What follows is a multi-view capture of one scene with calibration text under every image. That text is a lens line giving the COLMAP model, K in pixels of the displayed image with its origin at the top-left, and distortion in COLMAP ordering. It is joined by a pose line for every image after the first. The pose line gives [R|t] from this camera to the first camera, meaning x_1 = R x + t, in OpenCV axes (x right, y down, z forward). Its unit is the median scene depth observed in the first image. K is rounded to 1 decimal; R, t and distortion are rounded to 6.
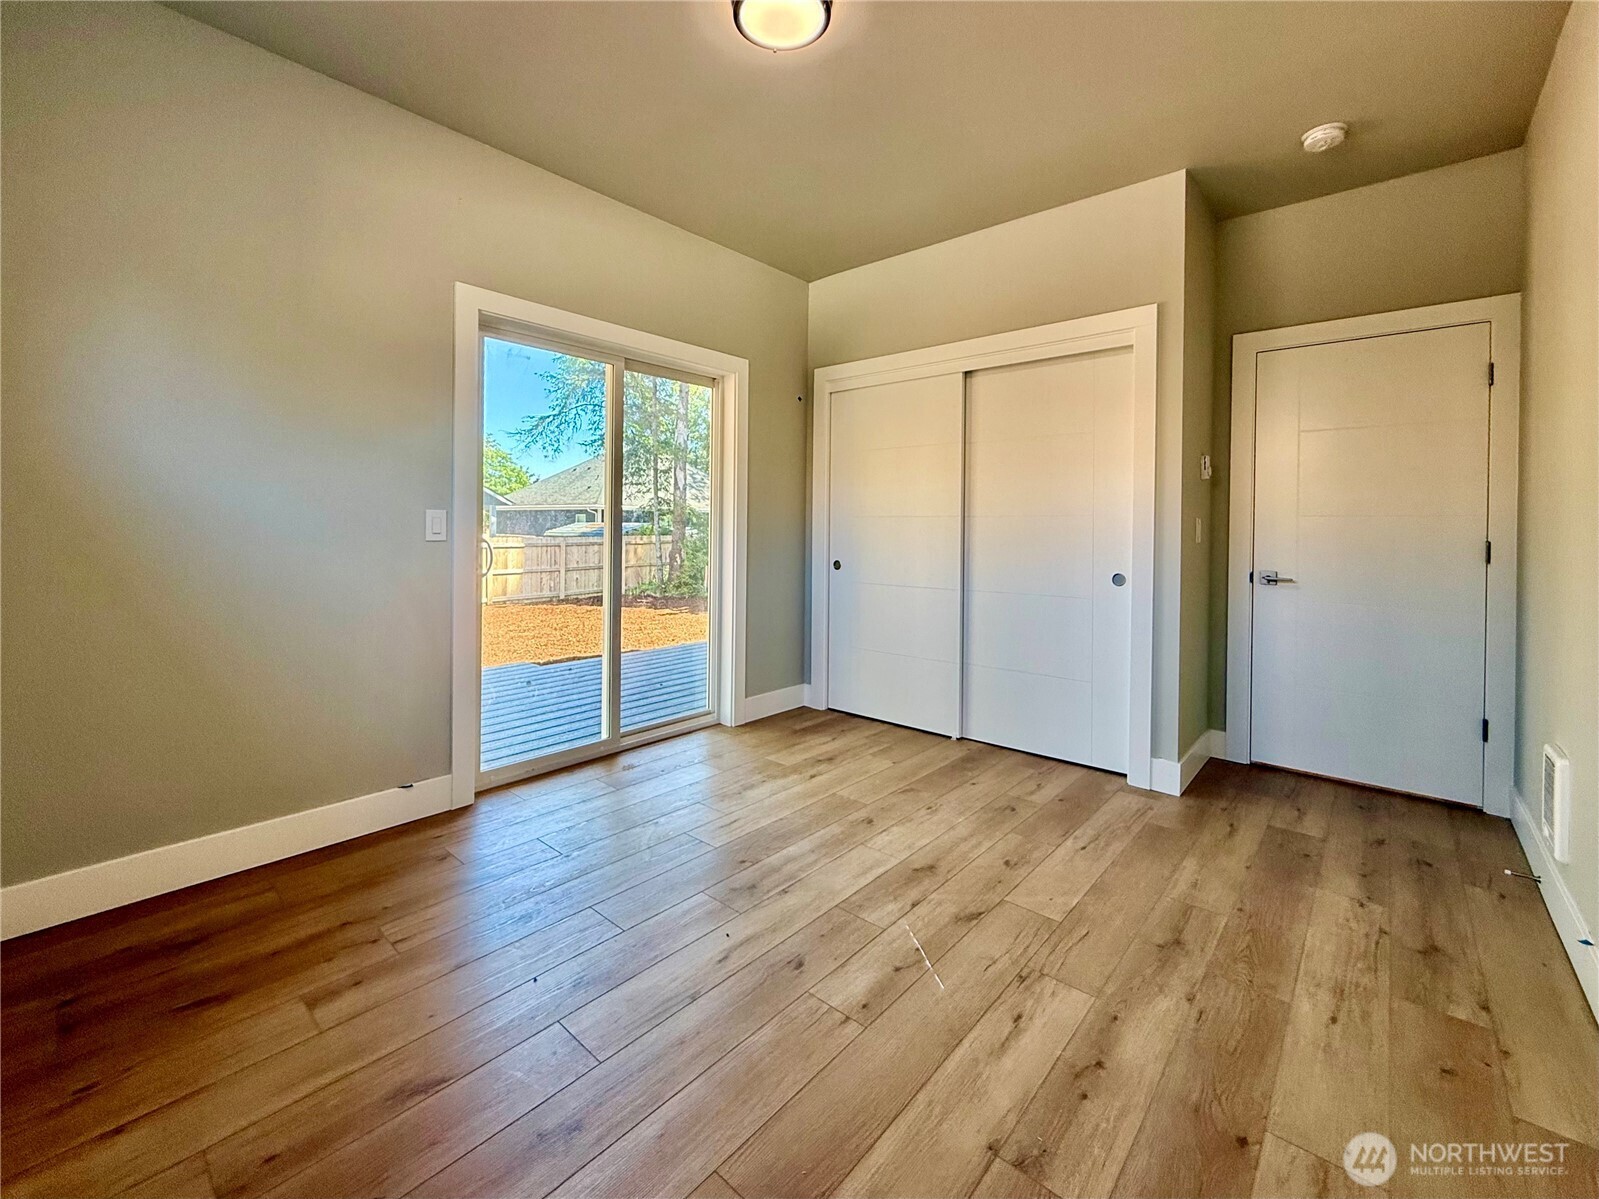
lens RADIAL K [[665.3, 0, 800.0], [0, 665.3, 530.6], [0, 0, 1]] dist [0.002132, 0.000223]
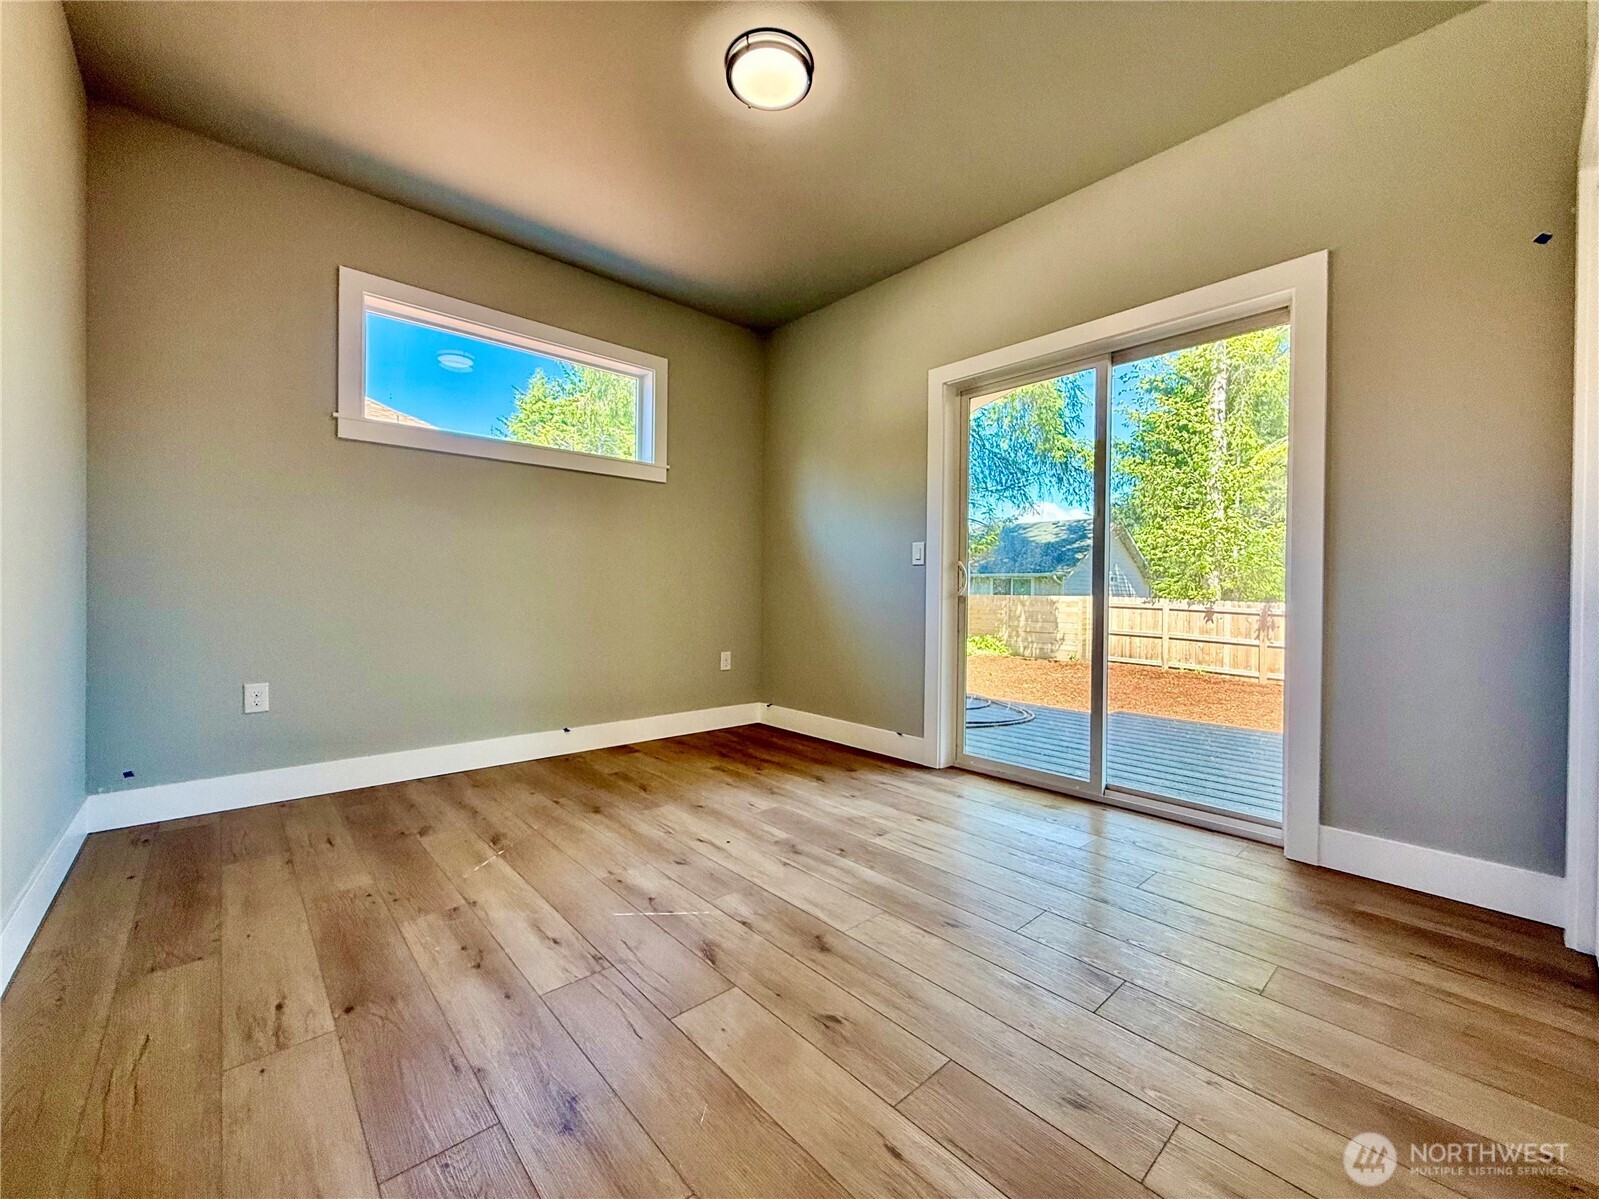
lens RADIAL K [[640.6, 0, 791.0], [0, 640.6, 597.4], [0, 0, 1]] dist [-0.000282, 0.000111]
pose [[-0.118163, -0.006687, -0.992972, 1.105486], [-0.017134, 0.999842, -0.004695, 0.129900], [0.992846, 0.016459, -0.118259, 1.239017]]
